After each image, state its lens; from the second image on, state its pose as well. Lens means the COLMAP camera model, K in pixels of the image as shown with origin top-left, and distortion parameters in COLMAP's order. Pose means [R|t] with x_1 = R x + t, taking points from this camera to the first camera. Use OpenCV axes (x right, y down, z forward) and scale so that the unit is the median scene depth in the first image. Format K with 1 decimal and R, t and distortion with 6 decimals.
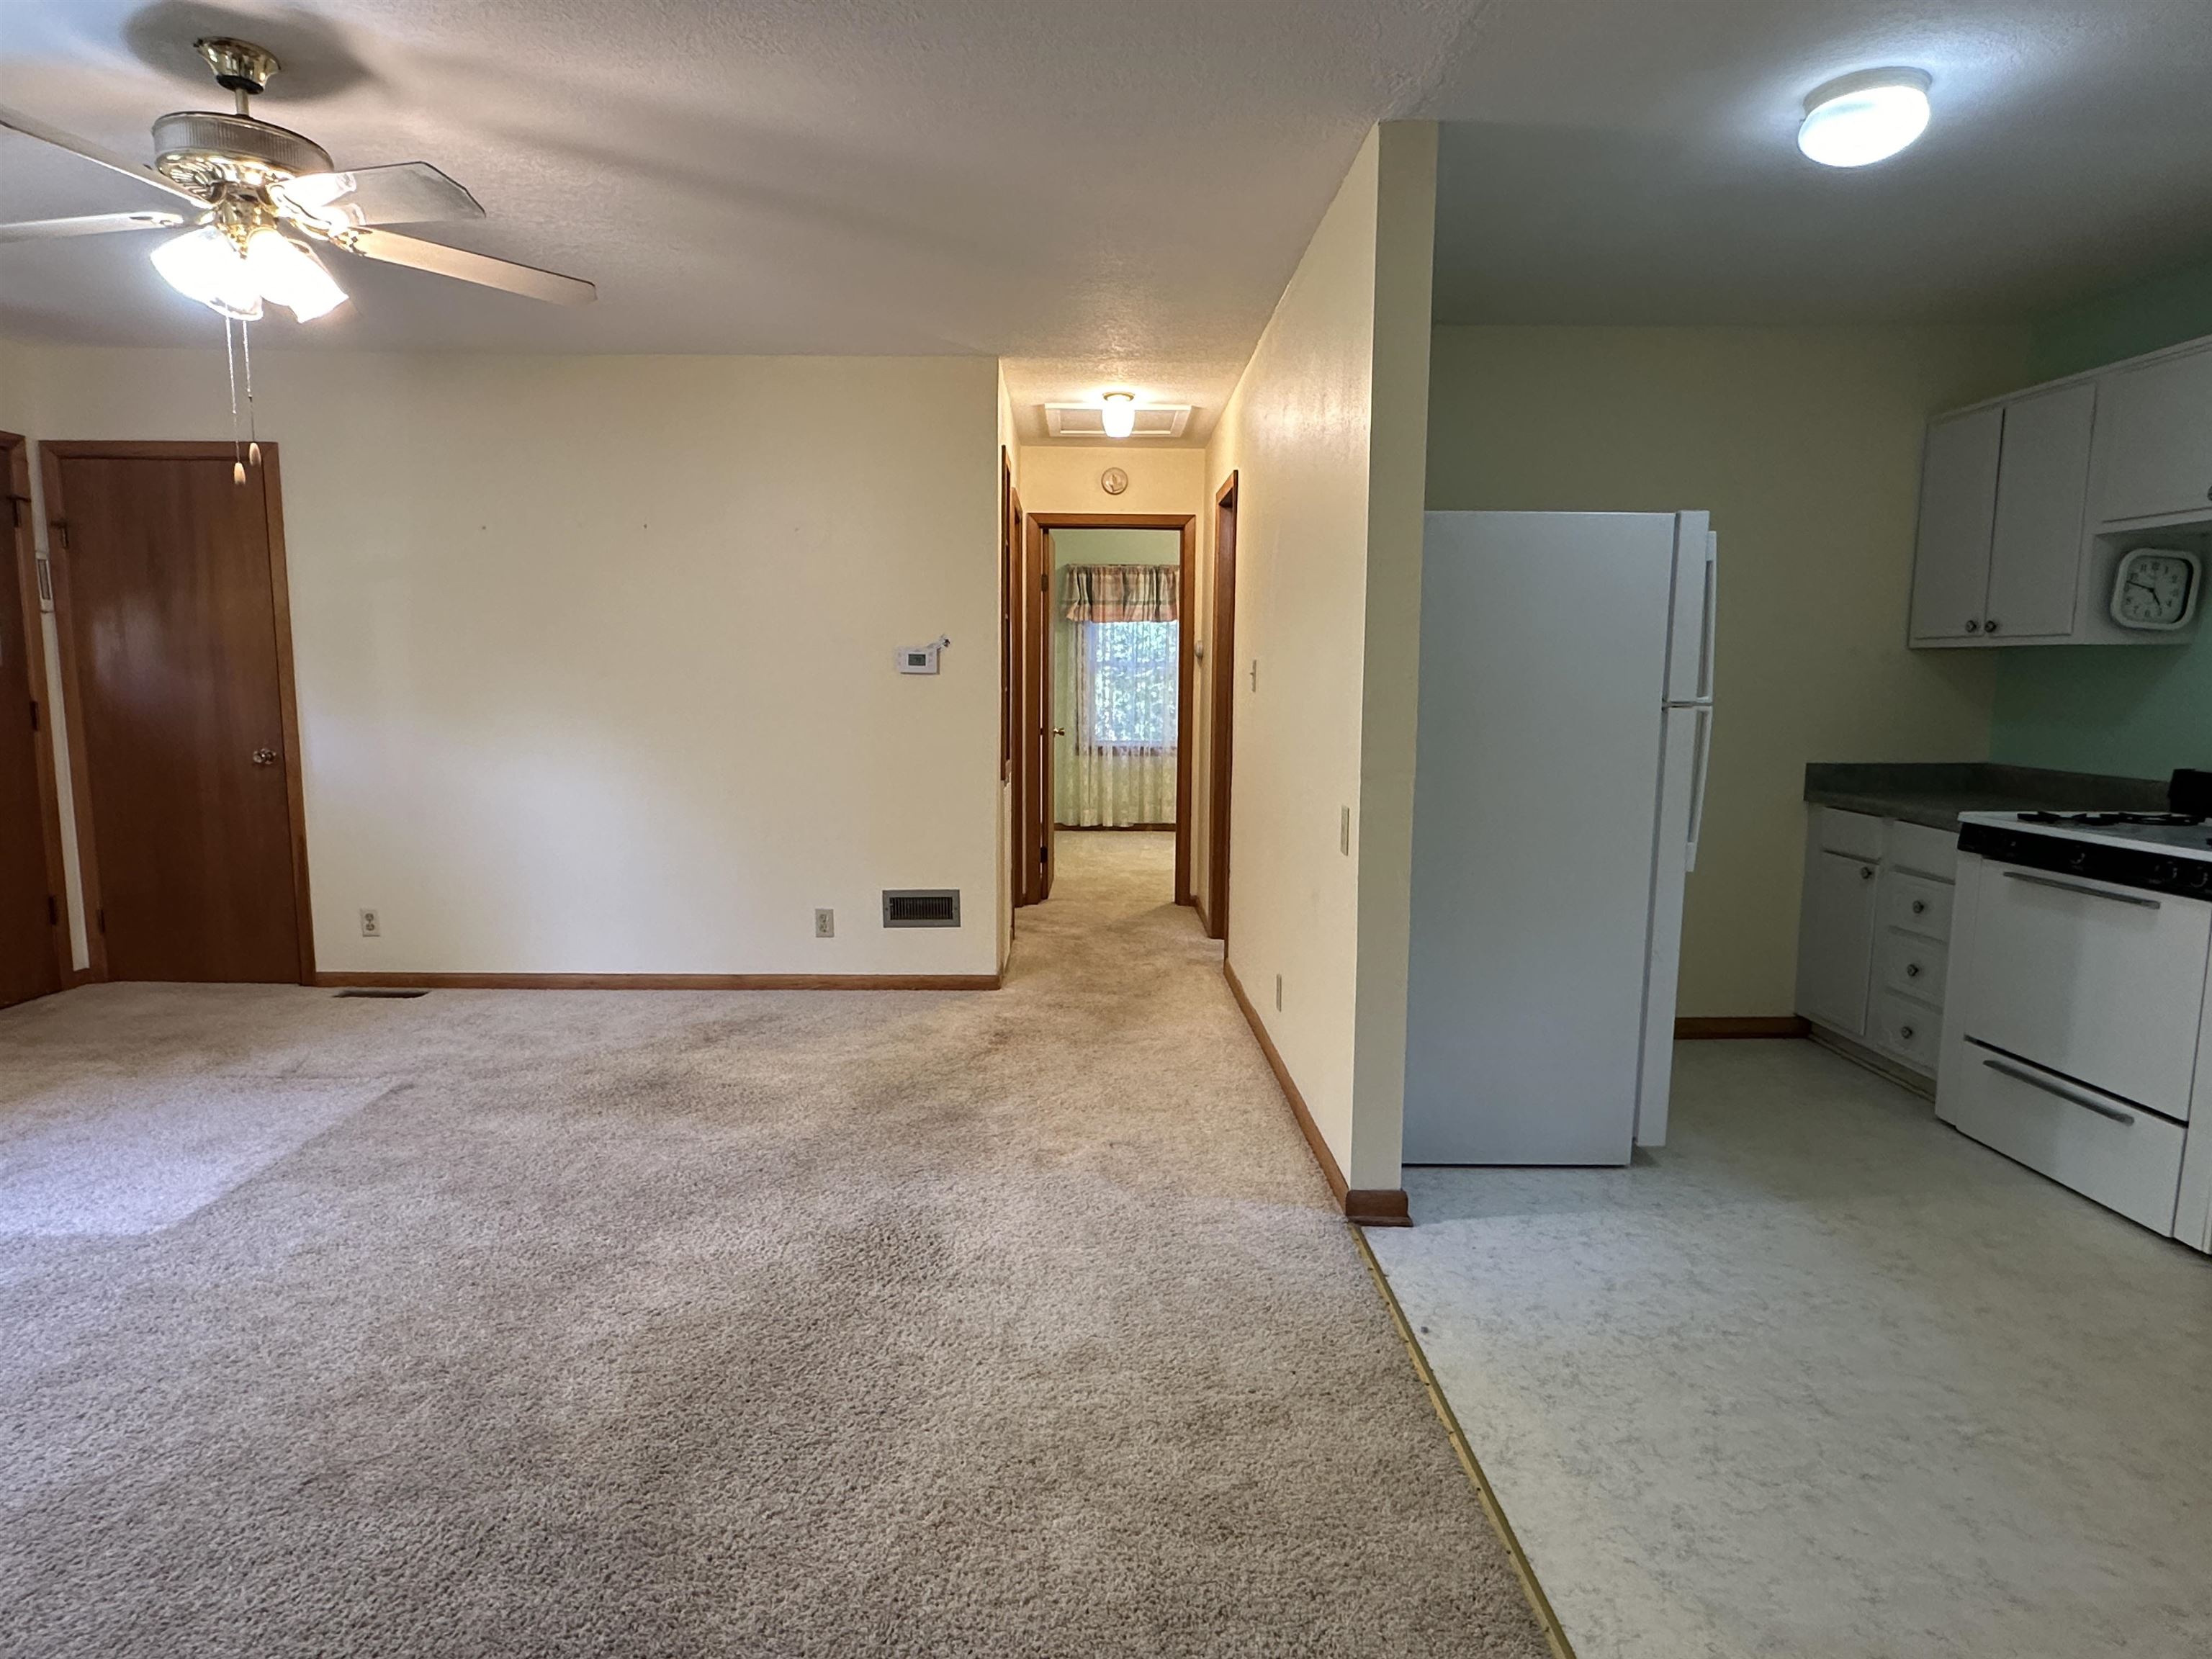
lens RADIAL K [[1246.3, 0, 1106.0], [0, 1246.3, 829.5], [0, 0, 1]] dist [0.000017, -0.001028]
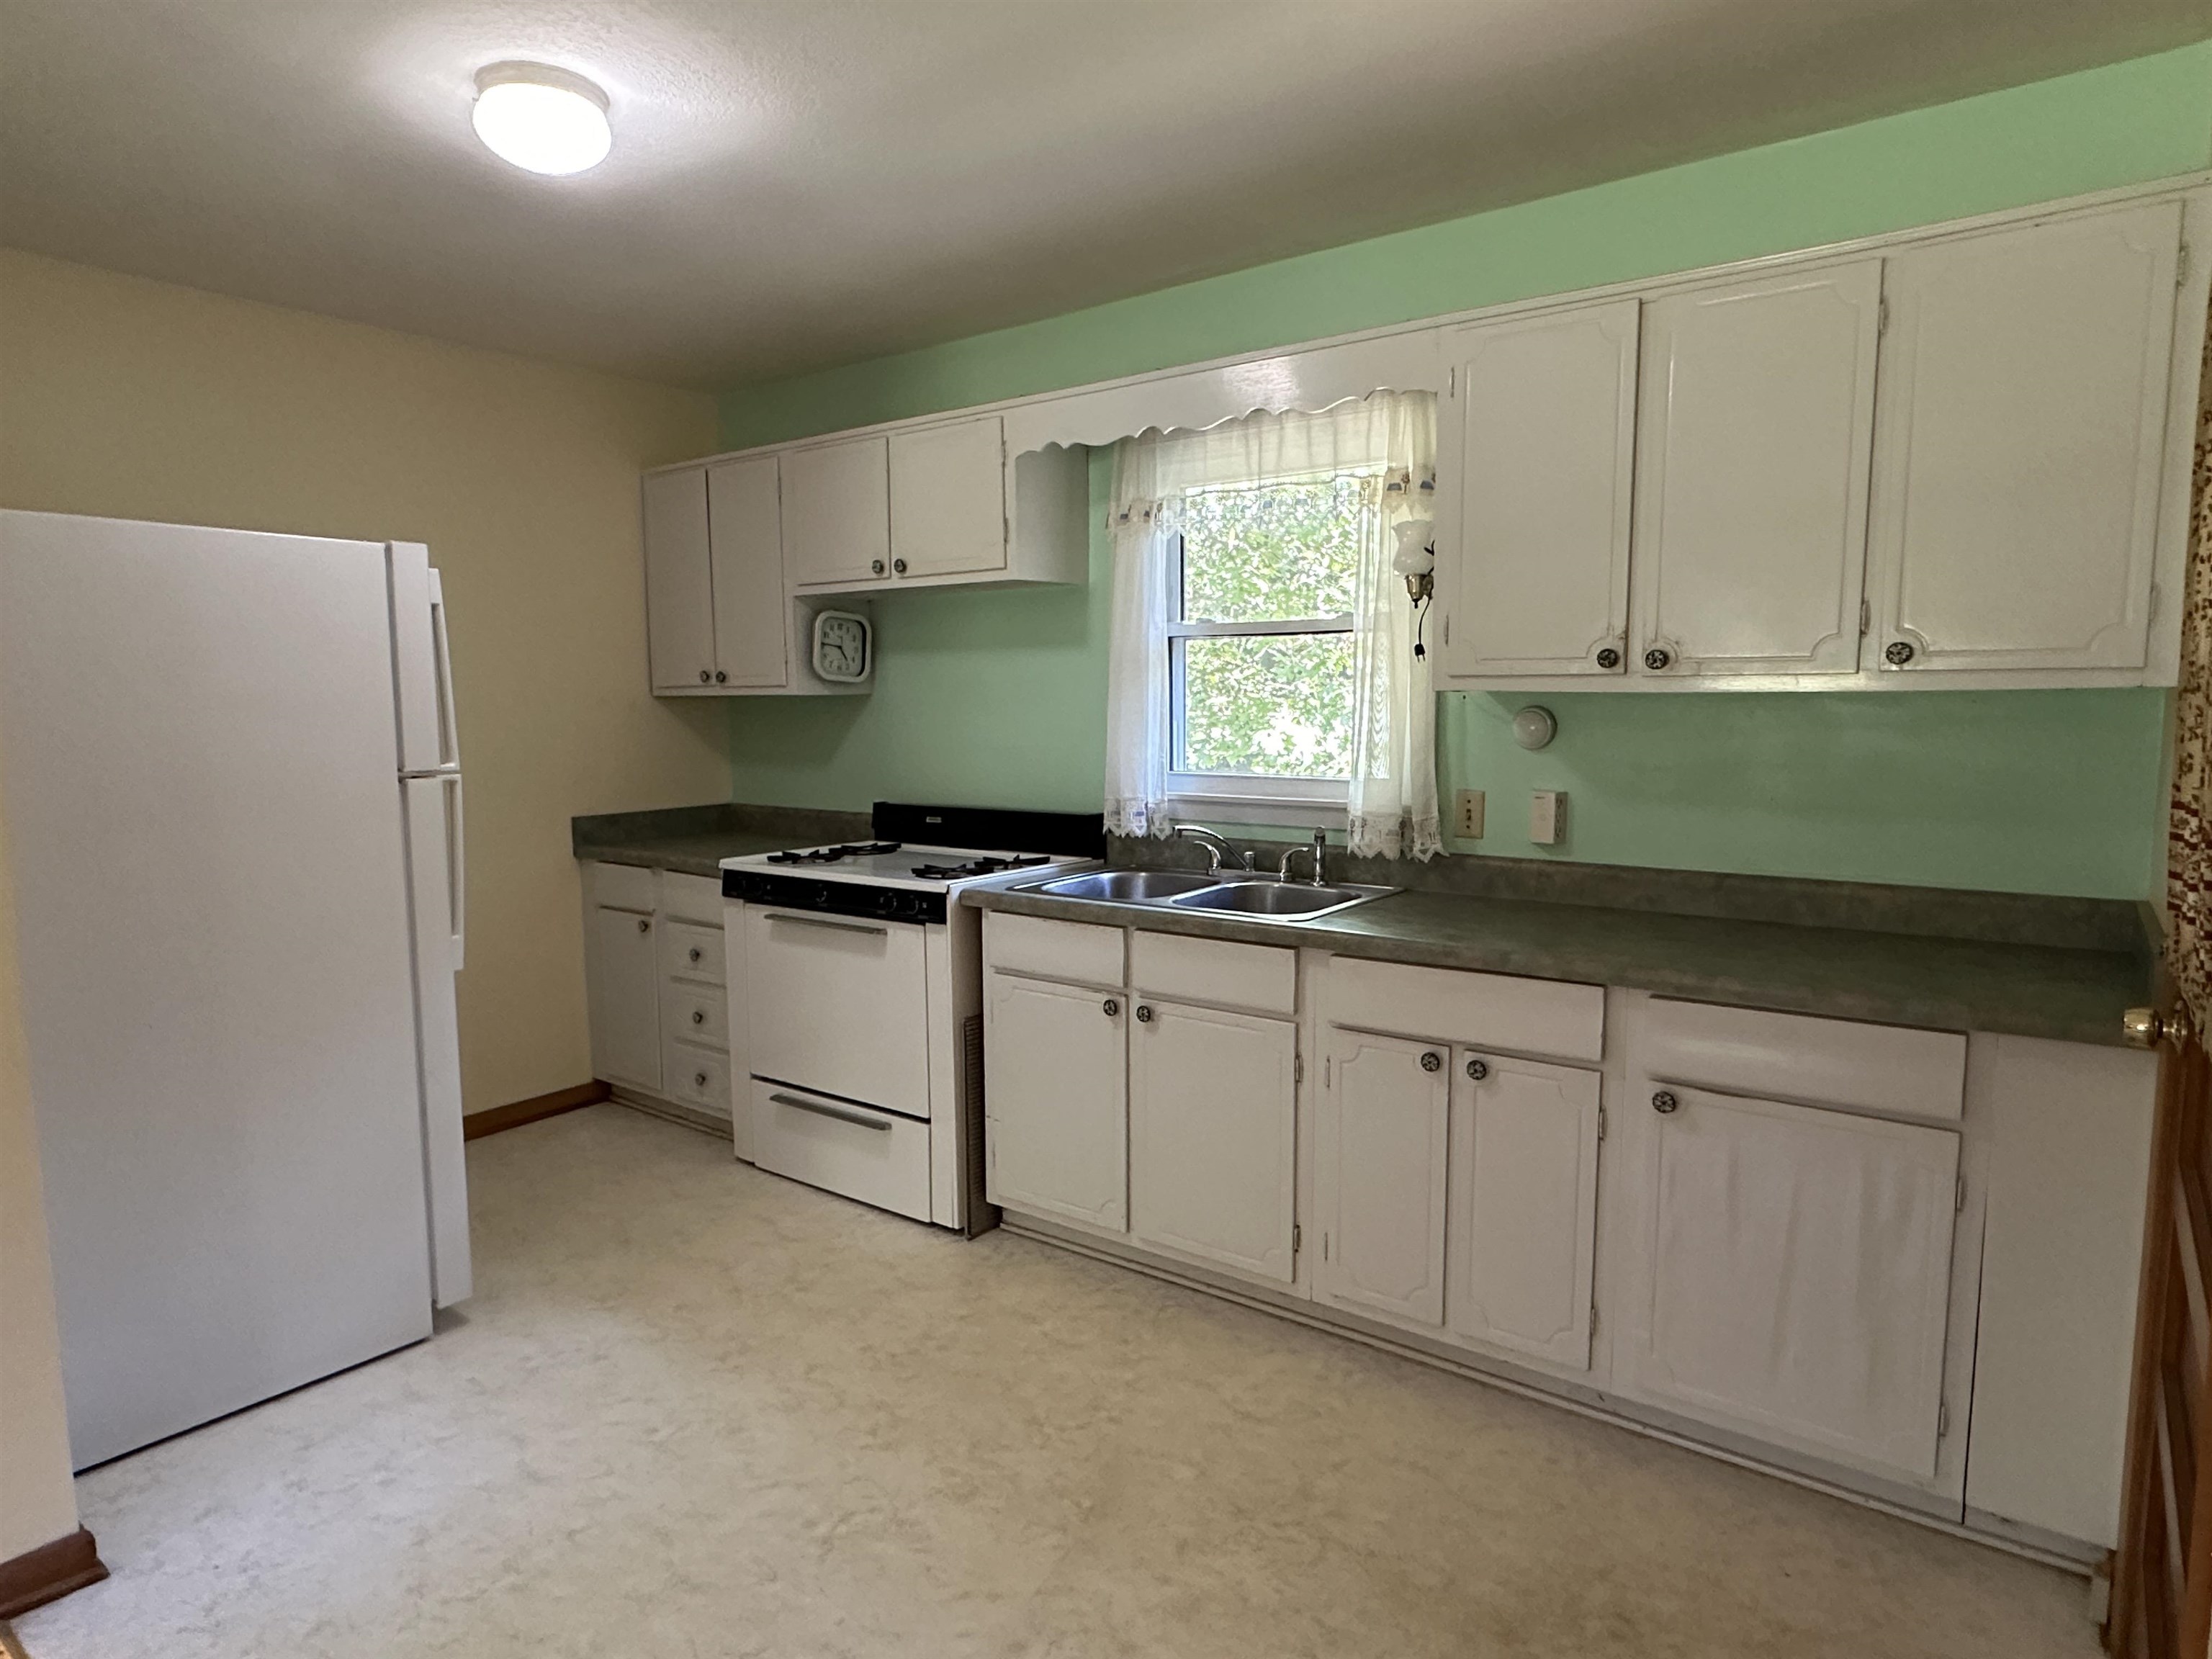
lens RADIAL K [[1246.3, 0, 1106.0], [0, 1246.3, 829.5], [0, 0, 1]] dist [0.000017, -0.001028]
pose [[0.603832, -0.094948, 0.791436, 0.064963], [0.113154, 0.993036, 0.032802, -0.034118], [-0.789039, 0.069748, 0.610371, 0.115966]]
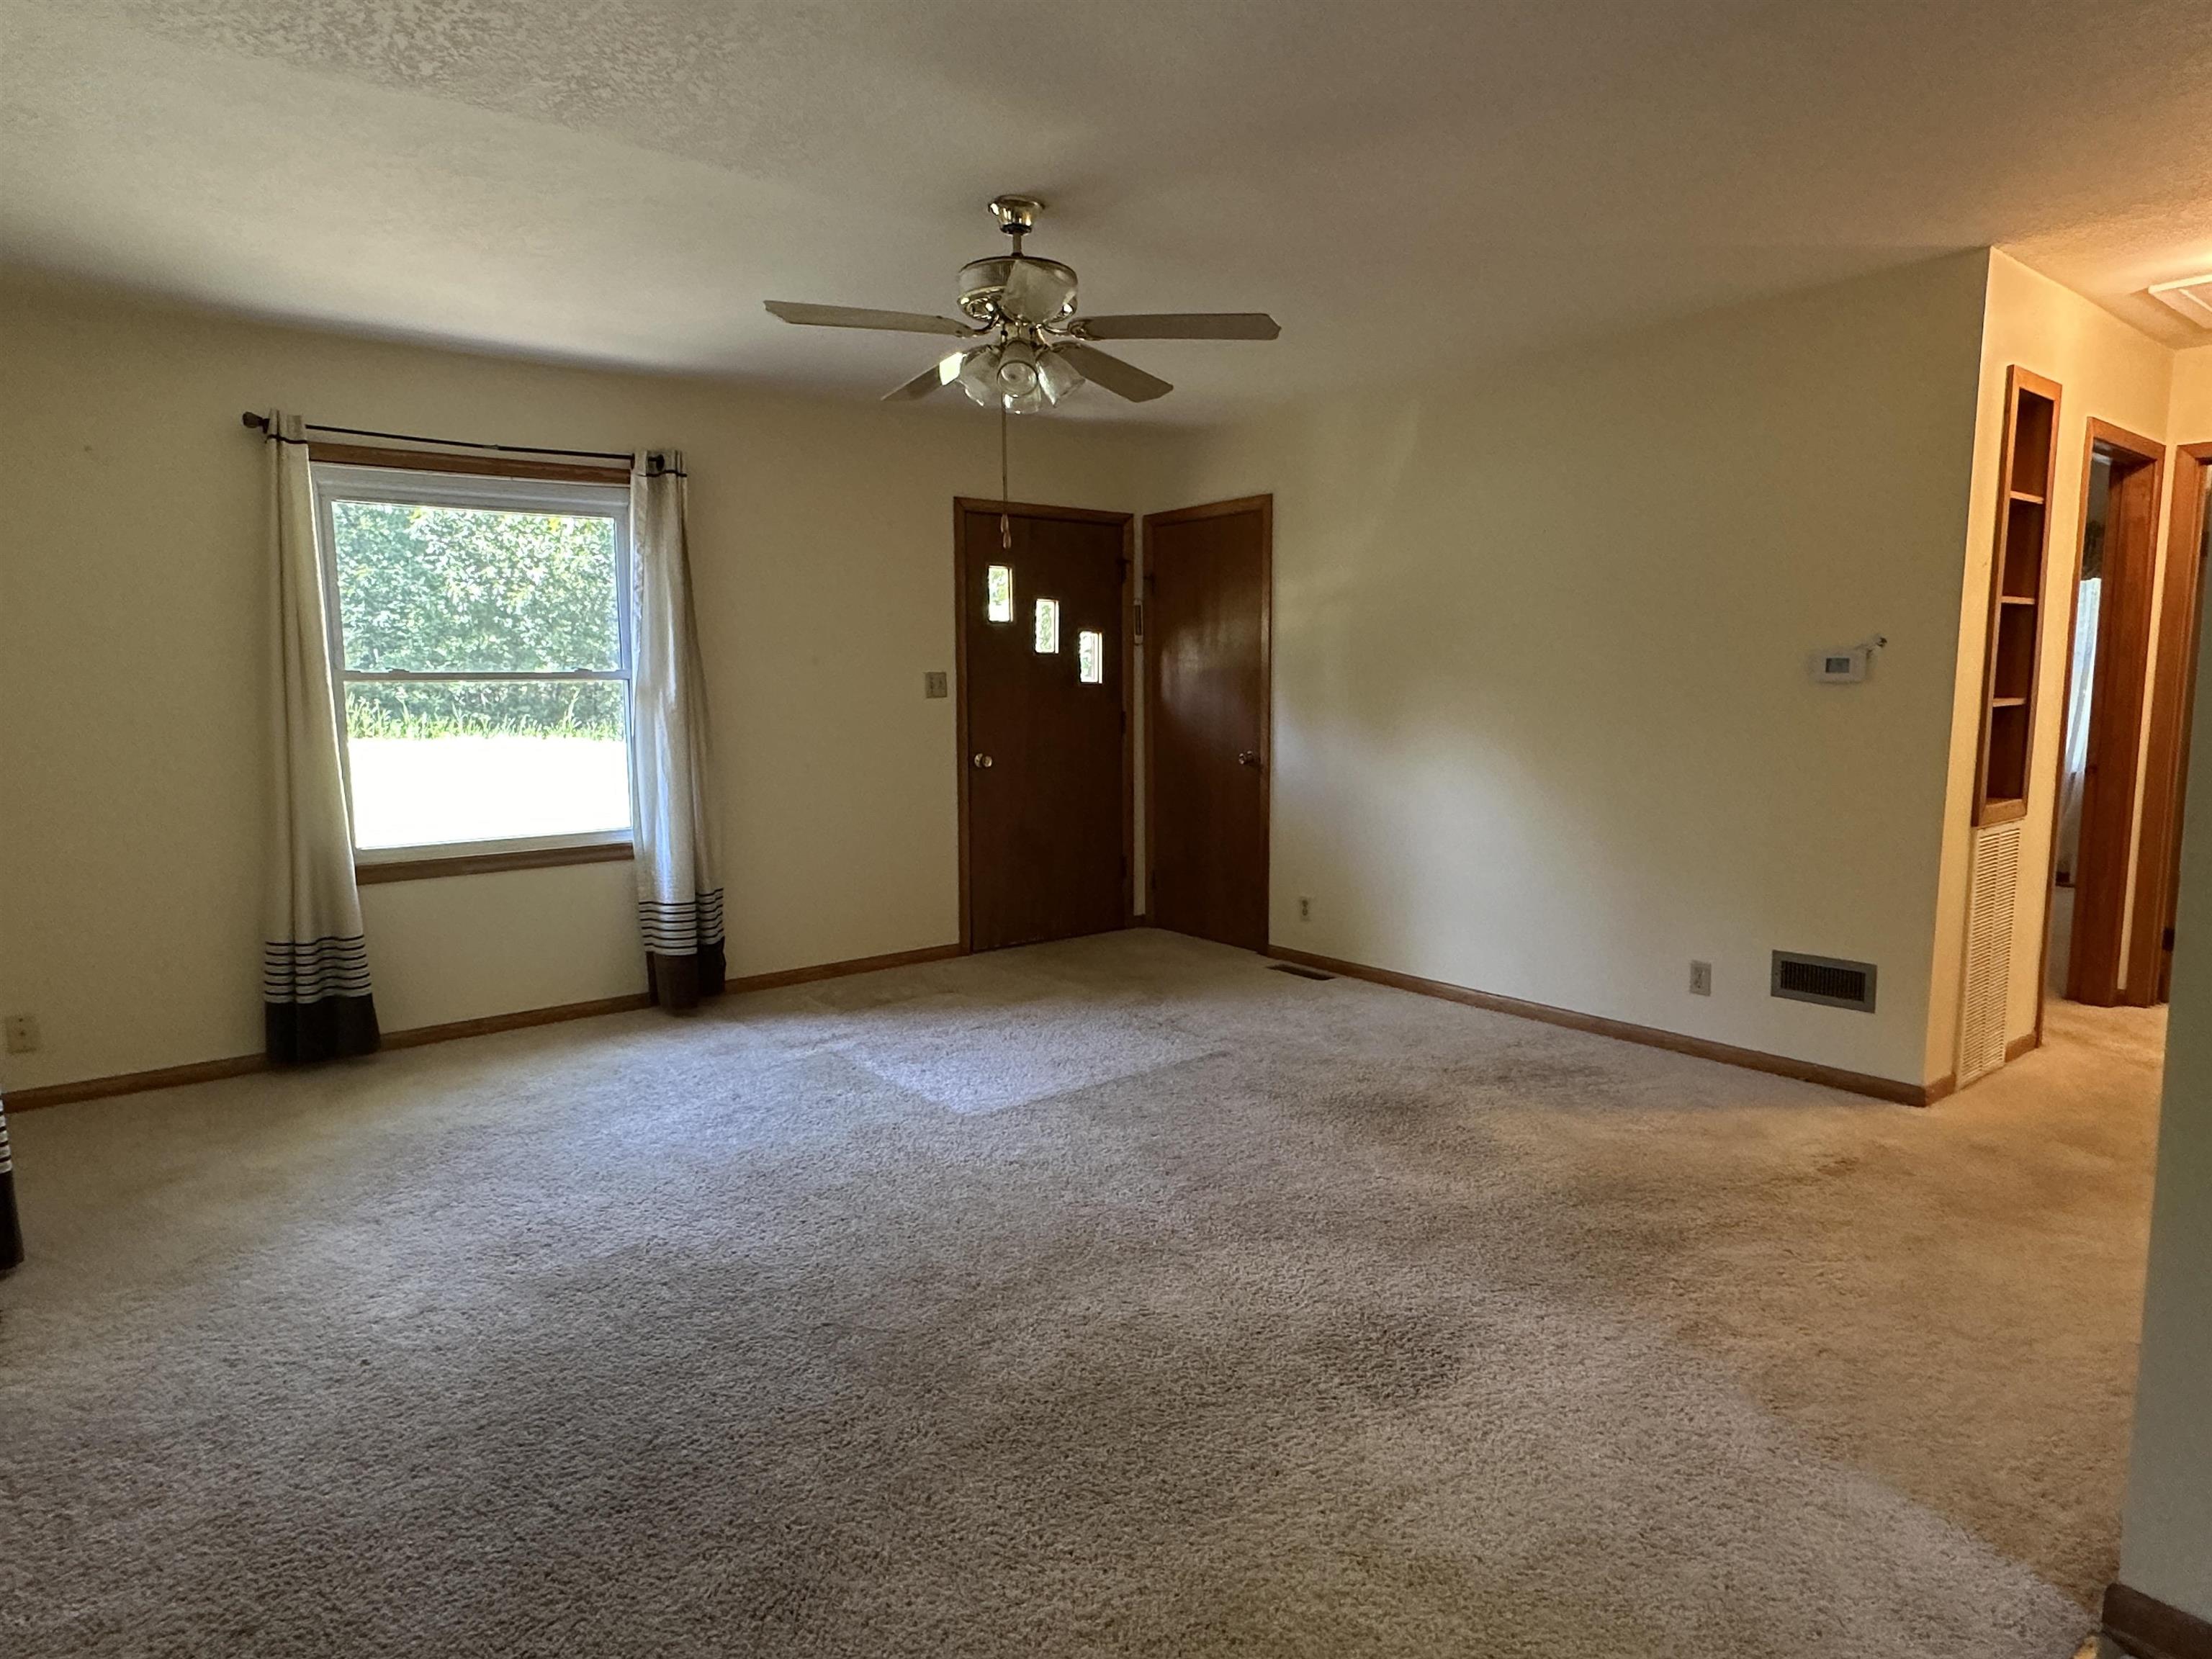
lens RADIAL K [[1262.3, 0, 1106.0], [0, 1262.3, 829.5], [0, 0, 1]] dist [0.000748, -0.000058]
pose [[0.609098, 0.079692, -0.789081, 0.273682], [-0.083561, 0.995850, 0.036073, -0.031464], [0.788680, 0.043964, 0.613229, 0.206009]]
